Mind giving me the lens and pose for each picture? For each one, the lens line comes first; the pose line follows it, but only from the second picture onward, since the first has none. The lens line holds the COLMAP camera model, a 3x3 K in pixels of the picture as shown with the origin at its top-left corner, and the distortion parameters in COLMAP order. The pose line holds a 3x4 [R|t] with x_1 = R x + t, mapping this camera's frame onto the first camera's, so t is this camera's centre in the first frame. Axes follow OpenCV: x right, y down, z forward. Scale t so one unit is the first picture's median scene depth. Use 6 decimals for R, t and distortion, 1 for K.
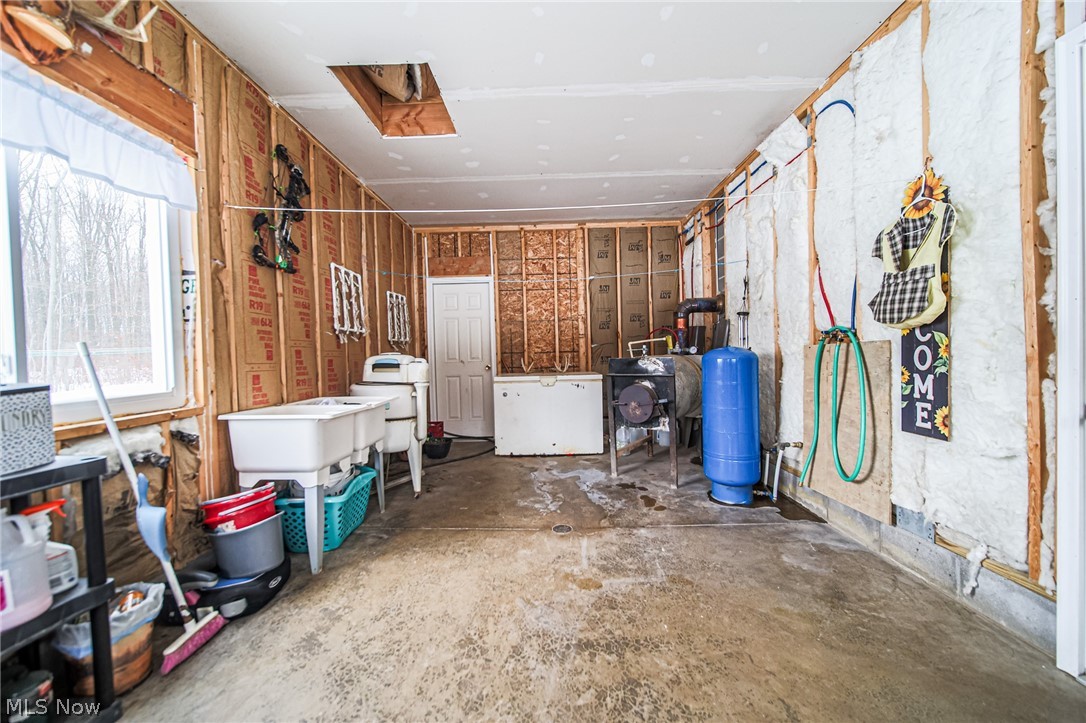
lens RADIAL K [[420.3, 0, 543.0], [0, 420.3, 361.5], [0, 0, 1]] dist [-0.000594, -0.000119]
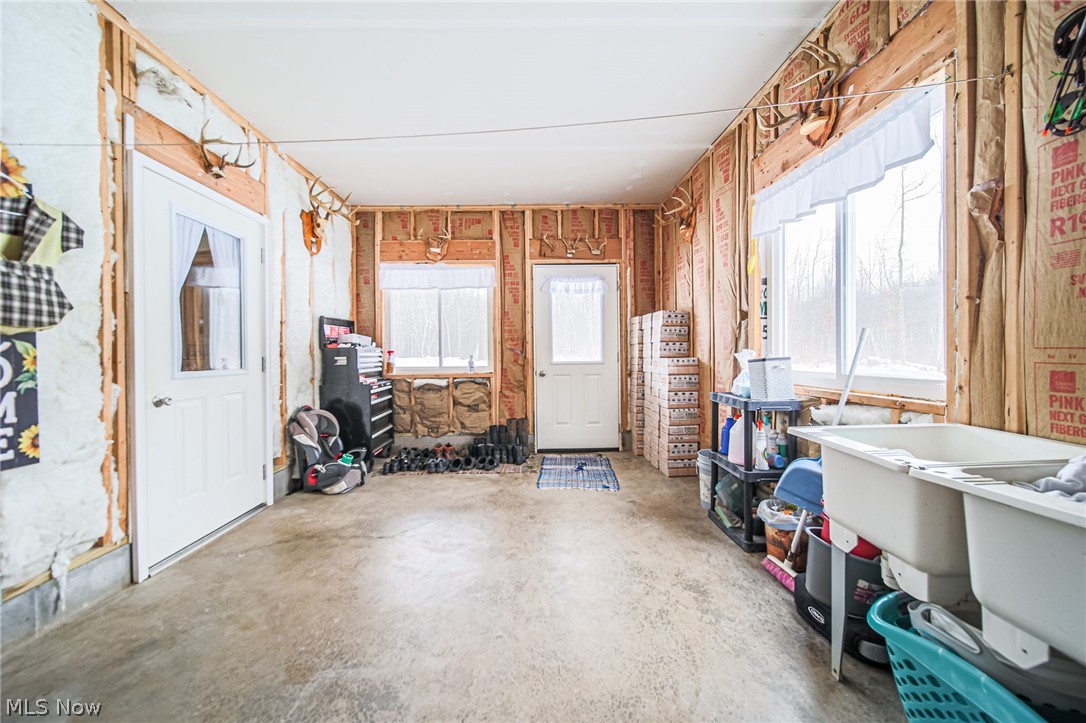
lens RADIAL K [[420.3, 0, 543.0], [0, 420.3, 361.5], [0, 0, 1]] dist [-0.000594, -0.000119]
pose [[-0.998114, 0.037272, -0.048781, -0.082682], [0.035474, 0.998677, 0.037219, -0.022900], [0.050103, 0.035418, -0.998116, 1.900858]]
